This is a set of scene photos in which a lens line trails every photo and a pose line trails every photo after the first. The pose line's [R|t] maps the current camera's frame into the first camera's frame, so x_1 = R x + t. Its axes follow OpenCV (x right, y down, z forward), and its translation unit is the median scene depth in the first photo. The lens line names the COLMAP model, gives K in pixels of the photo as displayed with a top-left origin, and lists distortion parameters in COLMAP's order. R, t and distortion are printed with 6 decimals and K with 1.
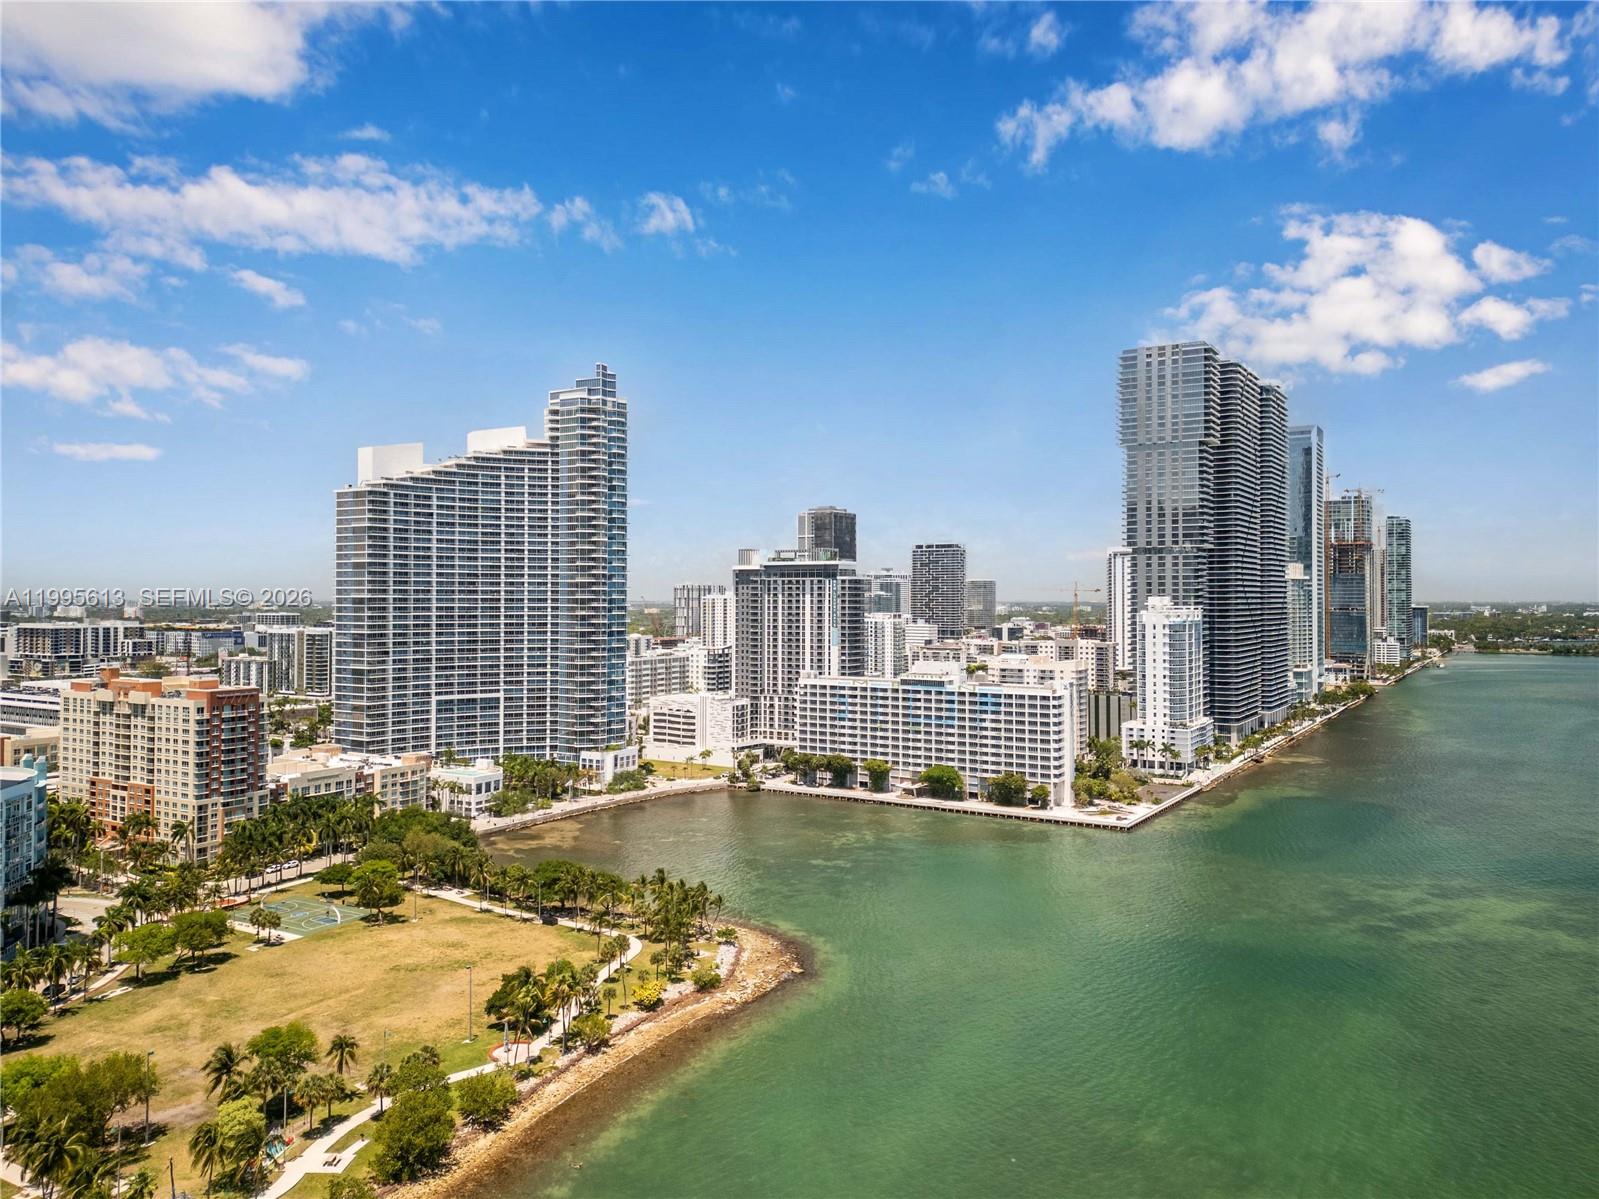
lens RADIAL K [[1203.5, 0, 809.0], [0, 1203.5, 602.1], [0, 0, 1]] dist [0.028175, -0.002956]
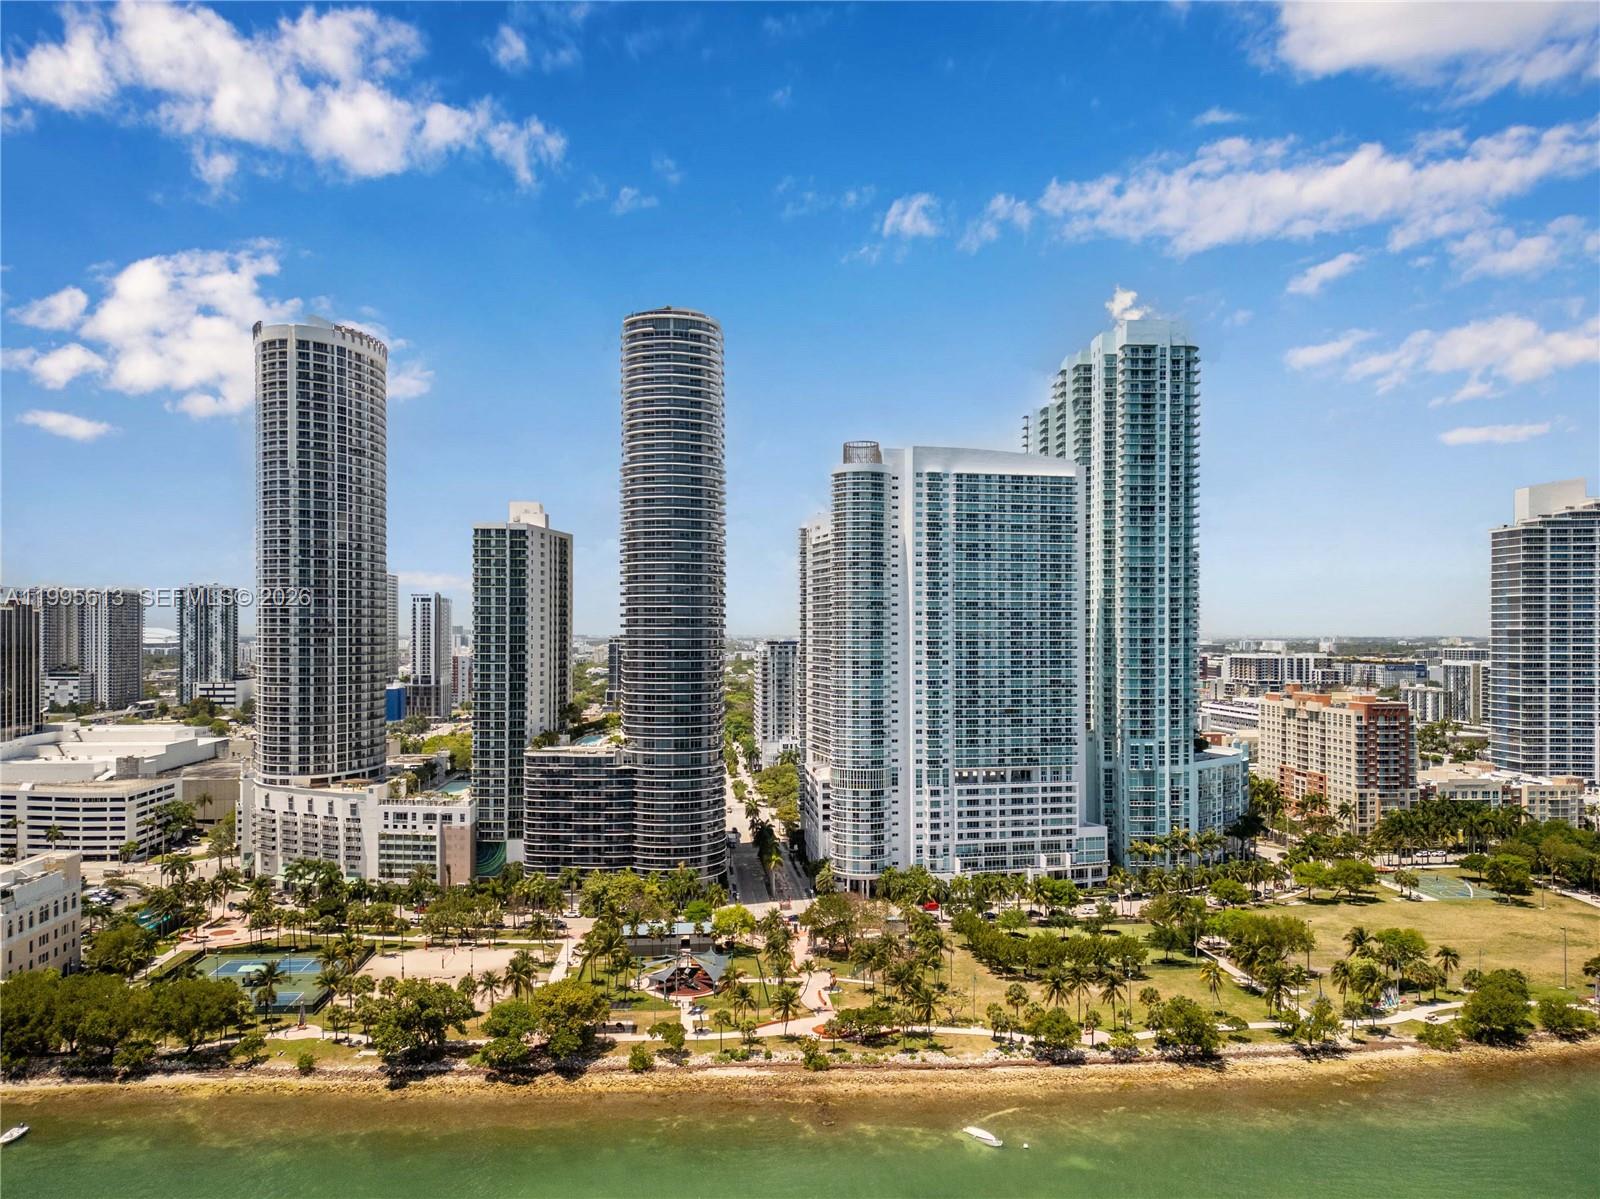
lens RADIAL K [[1116.7, 0, 766.8], [0, 1116.7, 600.7], [0, 0, 1]] dist [0.021998, -0.016978]
pose [[0.566484, -0.024983, -0.823694, 0.105053], [-0.001330, 0.999511, -0.031230, 0.003813], [0.824072, 0.018787, 0.566174, -0.159675]]
